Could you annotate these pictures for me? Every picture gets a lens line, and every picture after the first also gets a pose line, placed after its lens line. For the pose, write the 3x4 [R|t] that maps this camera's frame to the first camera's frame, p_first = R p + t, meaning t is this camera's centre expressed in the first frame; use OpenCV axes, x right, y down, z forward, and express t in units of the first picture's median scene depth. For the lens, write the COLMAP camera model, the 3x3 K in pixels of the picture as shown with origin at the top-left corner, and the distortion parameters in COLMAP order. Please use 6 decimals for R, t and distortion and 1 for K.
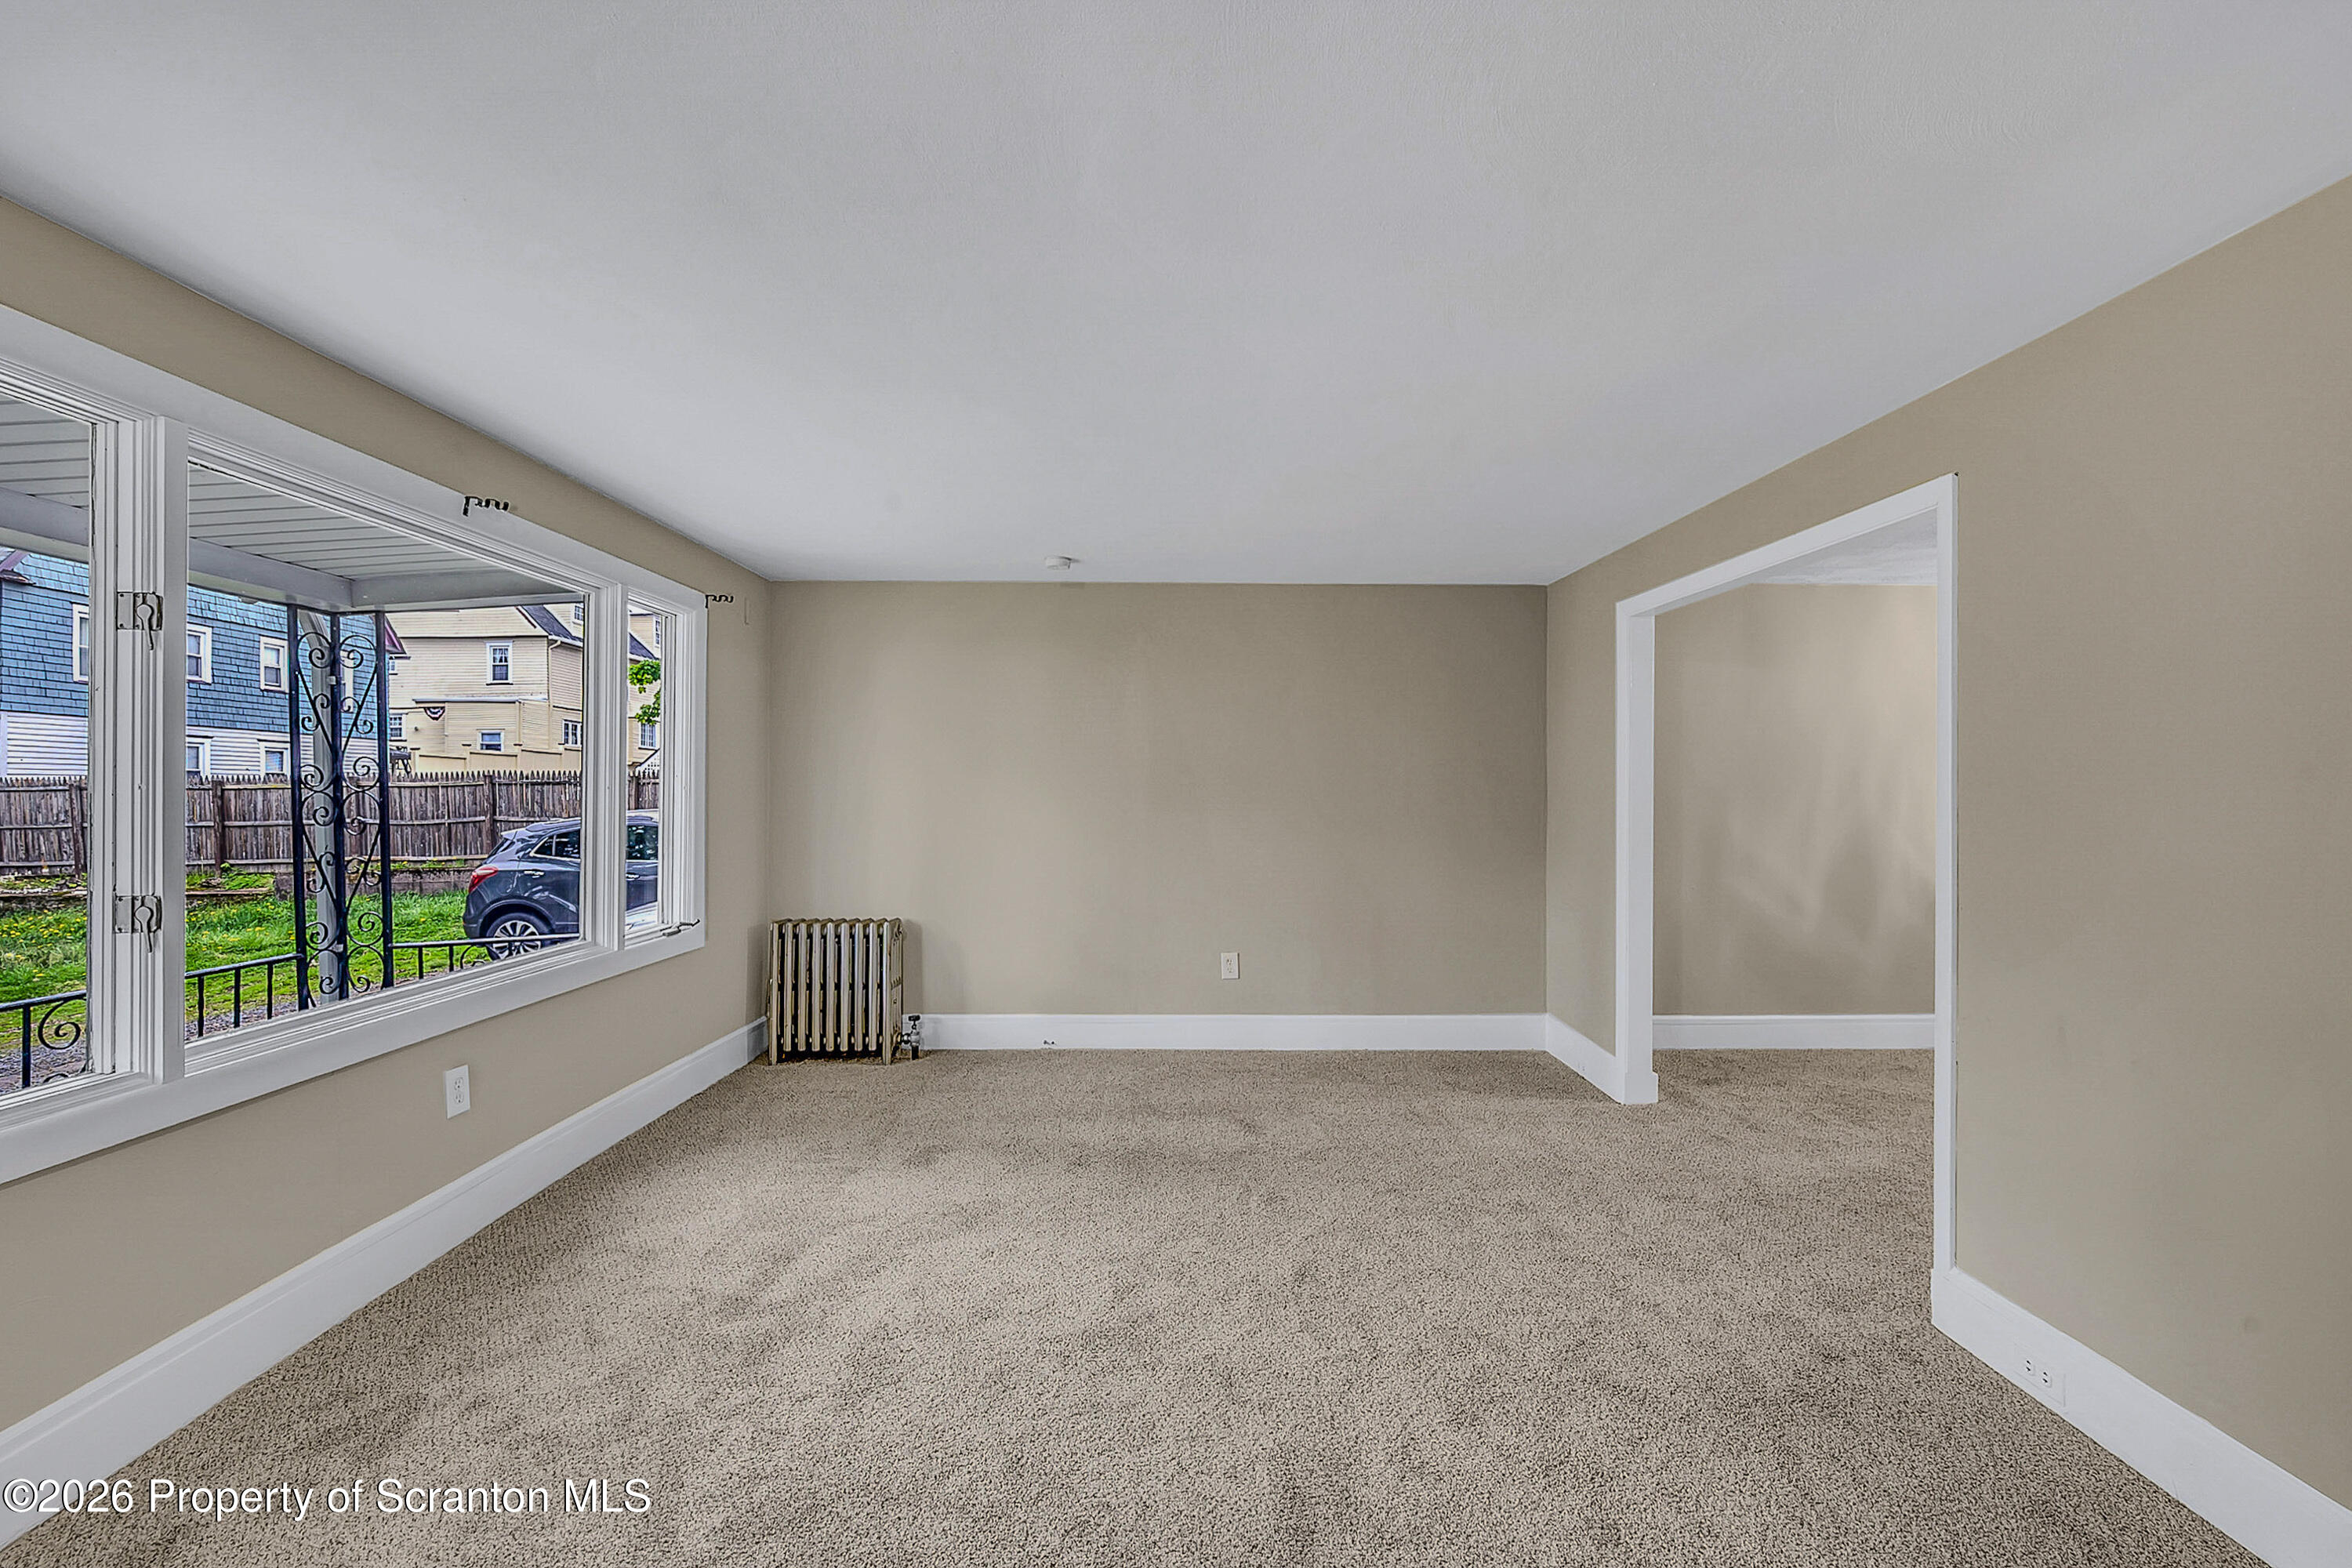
lens RADIAL K [[945.8, 0, 1173.8], [0, 945.8, 789.3], [0, 0, 1]] dist [0.000508, 0.000281]
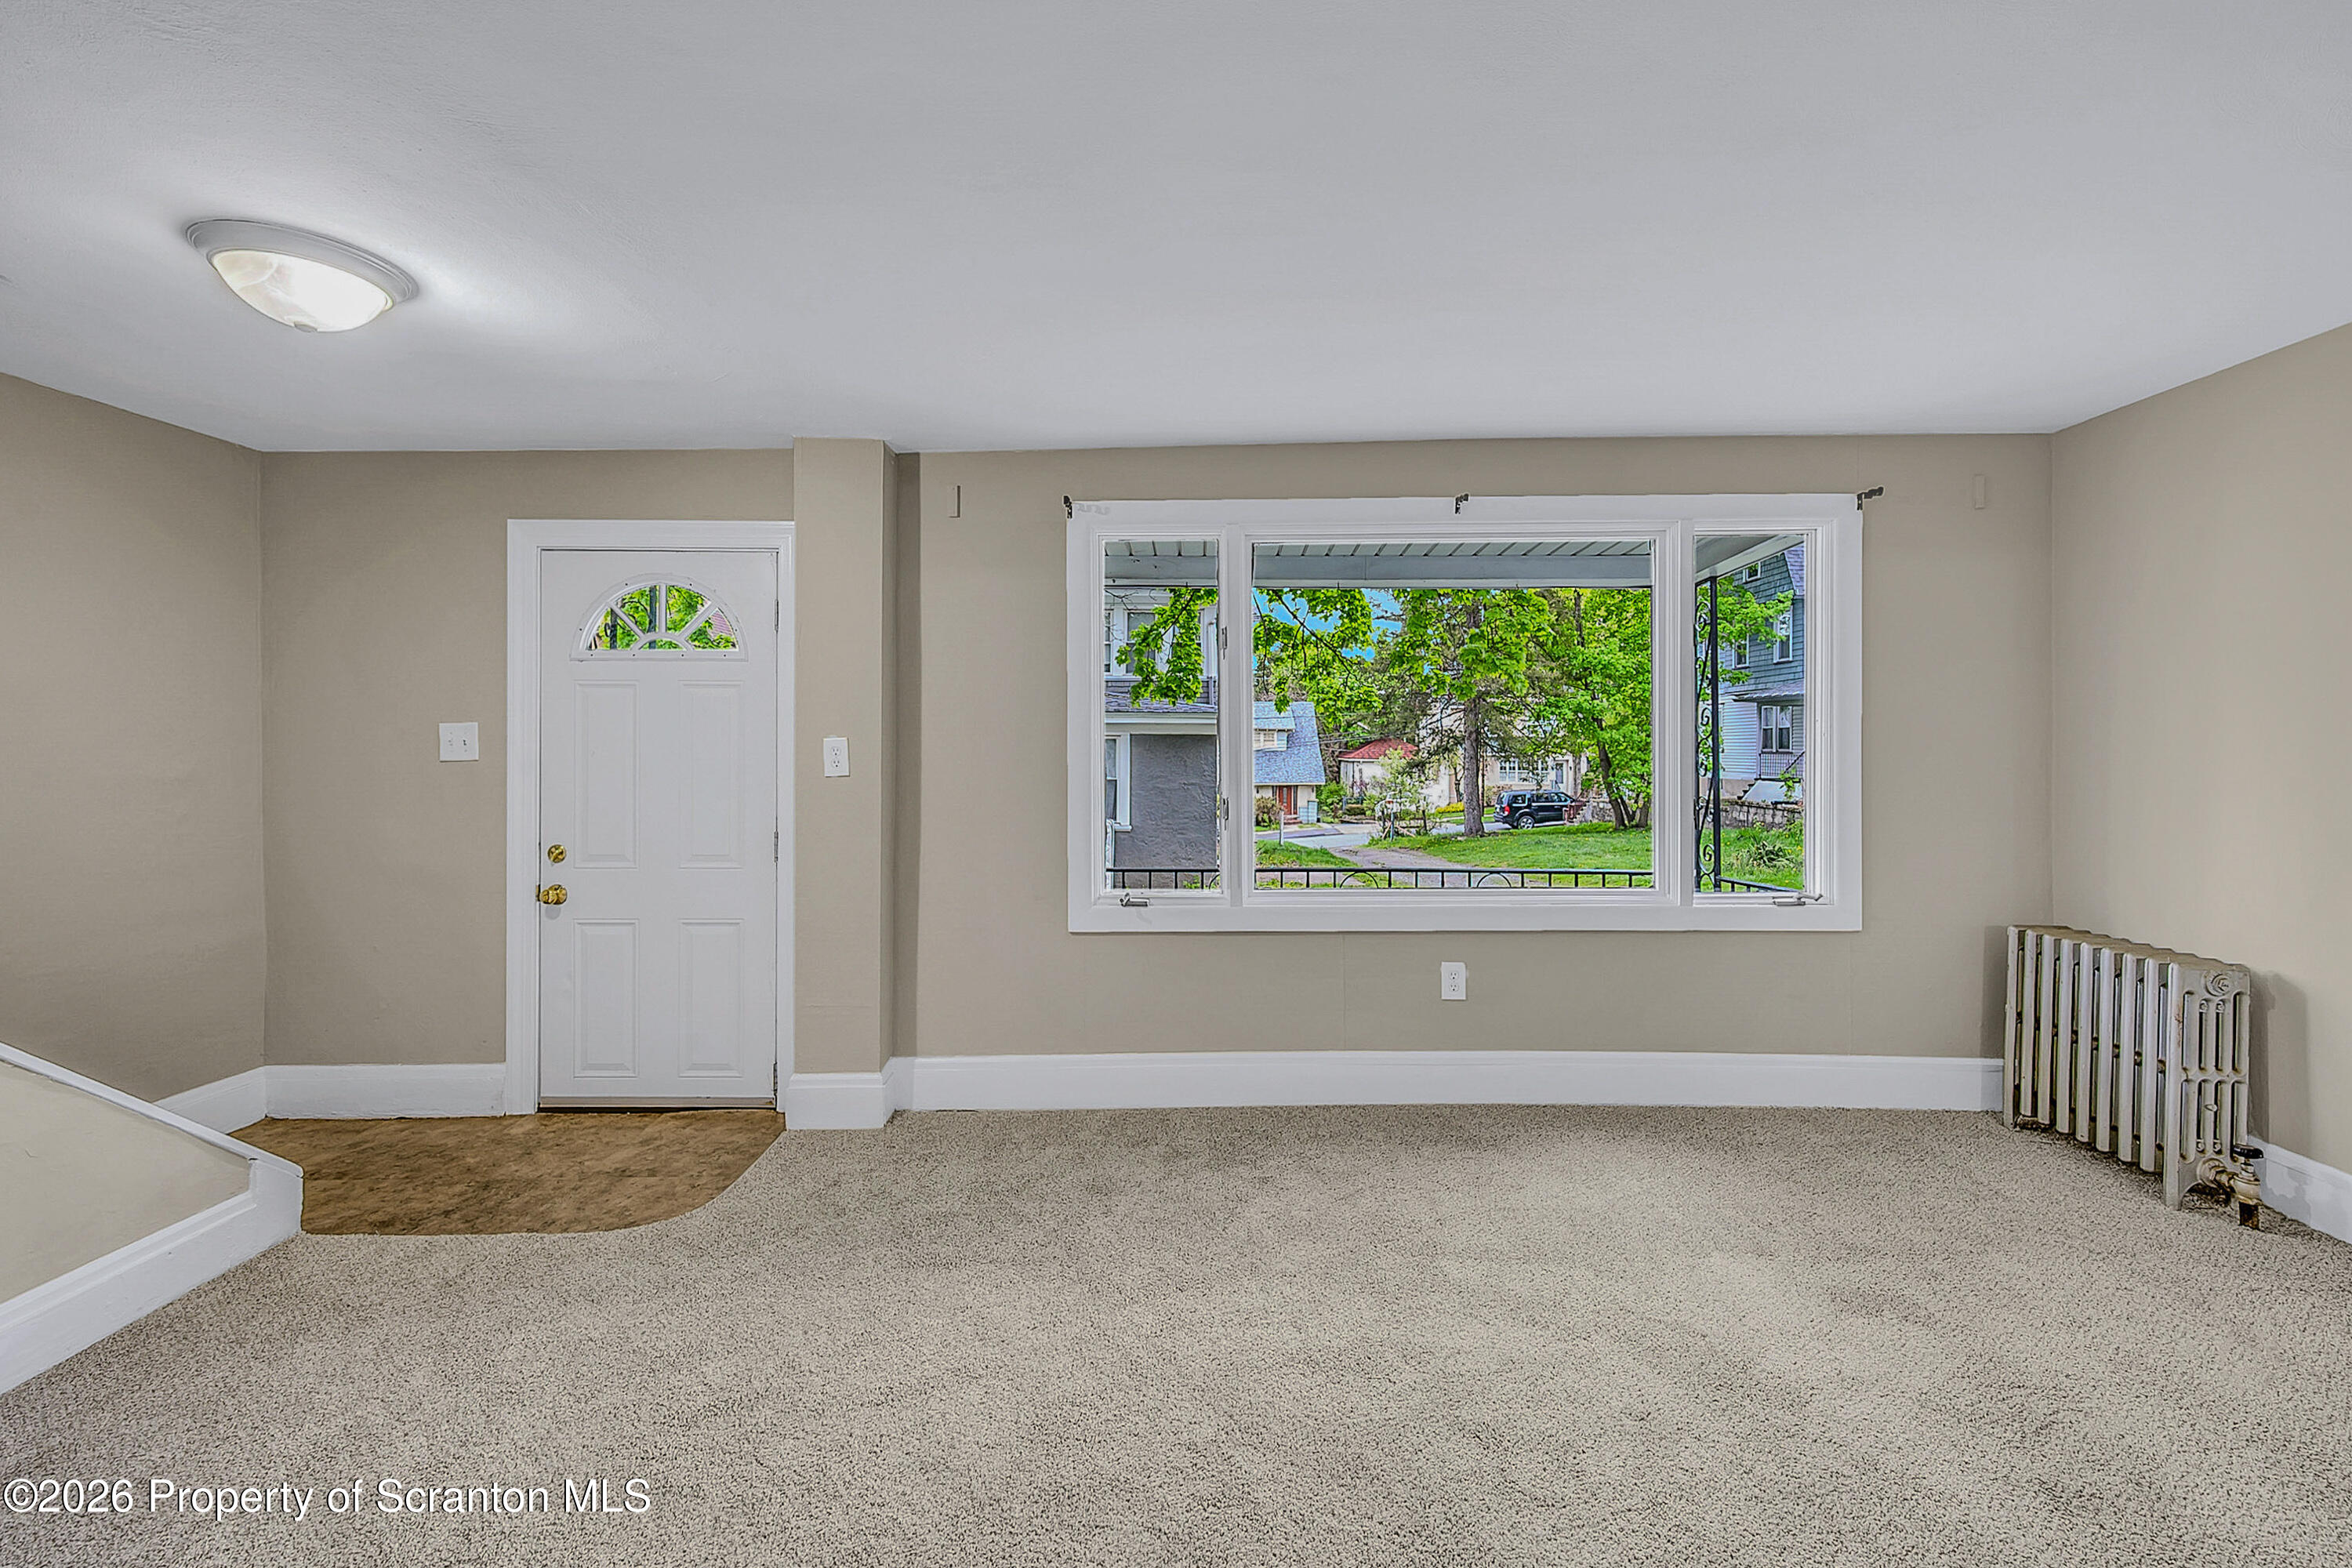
lens RADIAL K [[945.8, 0, 1174.6], [0, 945.8, 759.3], [0, 0, 1]] dist [0.000508, 0.000281]
pose [[-0.031285, 0.016922, -0.999367, 0.360946], [0.006518, 0.999839, 0.016726, 0.008576], [0.999489, -0.005990, -0.031390, 0.524663]]
